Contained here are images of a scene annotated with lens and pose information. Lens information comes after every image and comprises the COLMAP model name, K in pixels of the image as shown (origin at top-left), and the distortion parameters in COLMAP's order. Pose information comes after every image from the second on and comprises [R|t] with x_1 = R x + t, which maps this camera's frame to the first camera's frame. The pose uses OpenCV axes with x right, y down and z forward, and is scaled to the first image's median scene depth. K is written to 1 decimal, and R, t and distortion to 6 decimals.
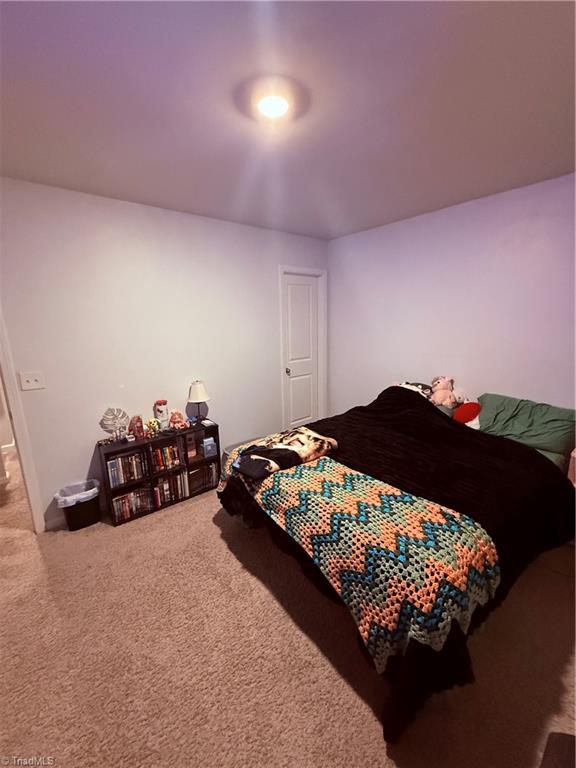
lens RADIAL K [[305.5, 0, 288.2], [0, 305.5, 383.4], [0, 0, 1]] dist [-0.019431, 0.000853]
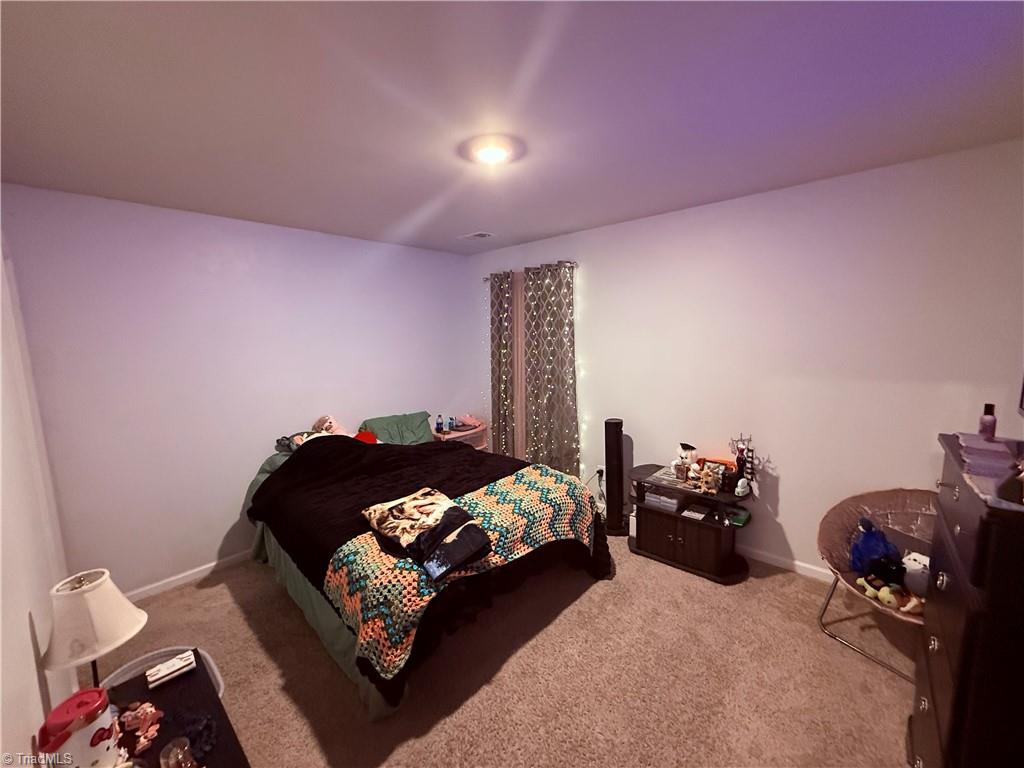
lens RADIAL K [[407.3, 0, 512.2], [0, 407.3, 384.4], [0, 0, 1]] dist [-0.019431, 0.000853]
pose [[-0.172154, -0.091873, 0.980776, -1.173494], [0.225937, 0.965416, 0.130092, -0.228096], [-0.958809, 0.243990, -0.145443, 1.023233]]
